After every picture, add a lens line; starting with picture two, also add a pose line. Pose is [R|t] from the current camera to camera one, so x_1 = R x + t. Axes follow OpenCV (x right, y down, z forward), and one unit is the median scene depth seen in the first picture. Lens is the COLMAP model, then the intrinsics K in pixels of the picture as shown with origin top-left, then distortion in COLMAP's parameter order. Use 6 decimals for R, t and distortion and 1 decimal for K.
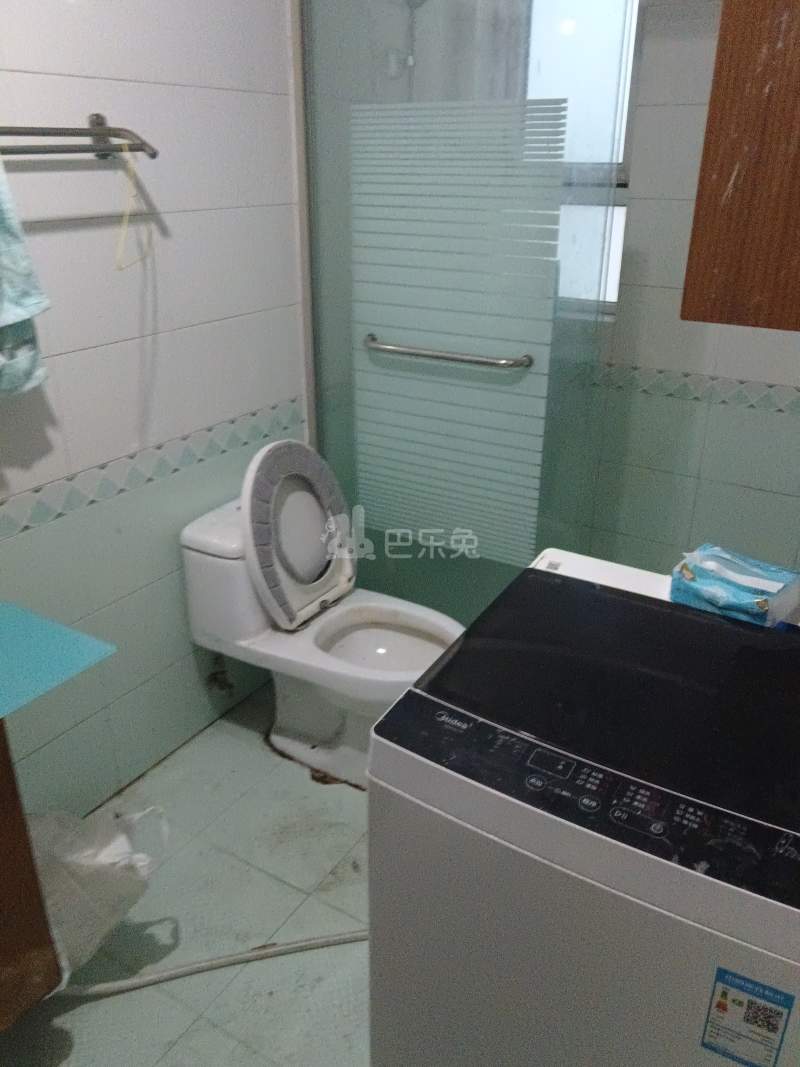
lens RADIAL K [[855.9, 0, 396.7], [0, 855.9, 526.5], [0, 0, 1]] dist [0.026246, -0.041269]
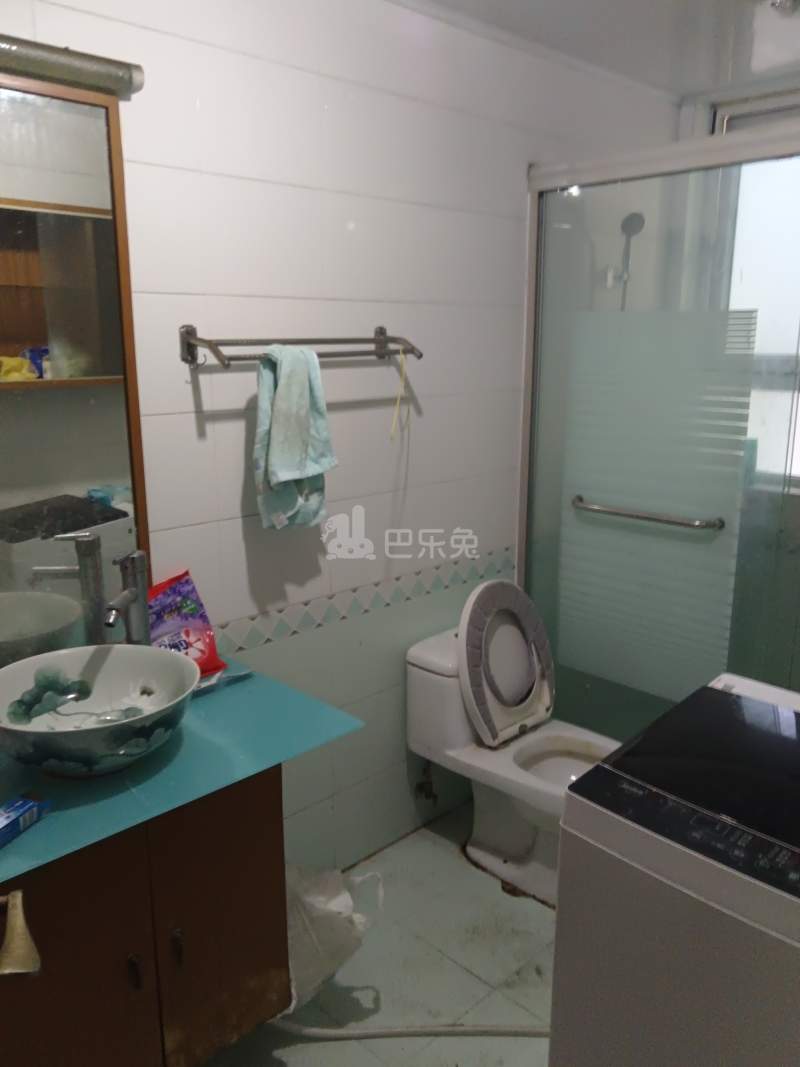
lens RADIAL K [[868.1, 0, 390.0], [0, 868.1, 536.7], [0, 0, 1]] dist [0.026976, -0.021132]
pose [[0.970628, 0.049434, -0.235451, 0.001847], [-0.090183, 0.982063, -0.165586, 0.059393], [0.223042, 0.181957, 0.957676, -0.215479]]
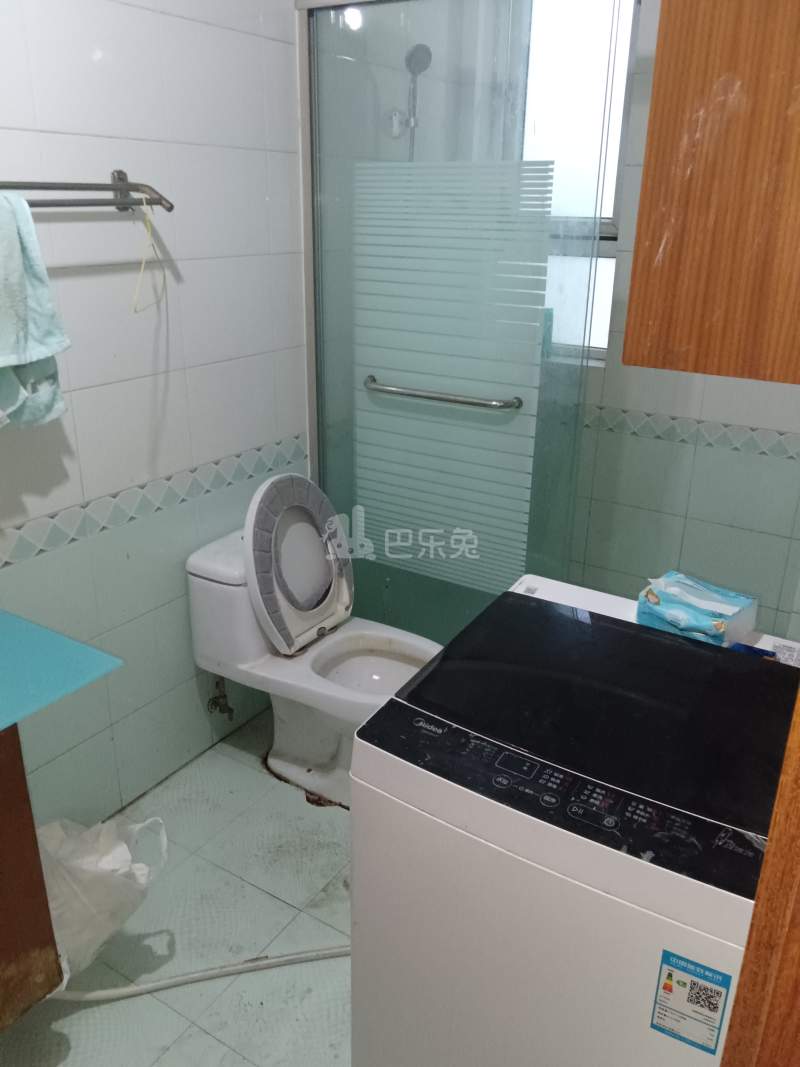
lens RADIAL K [[855.9, 0, 396.1], [0, 855.9, 530.9], [0, 0, 1]] dist [0.026246, -0.041269]
pose [[0.999849, 0.014669, -0.009312, 0.016205], [-0.015052, 0.998982, -0.042530, 0.013972], [0.008678, 0.042663, 0.999052, -0.055549]]
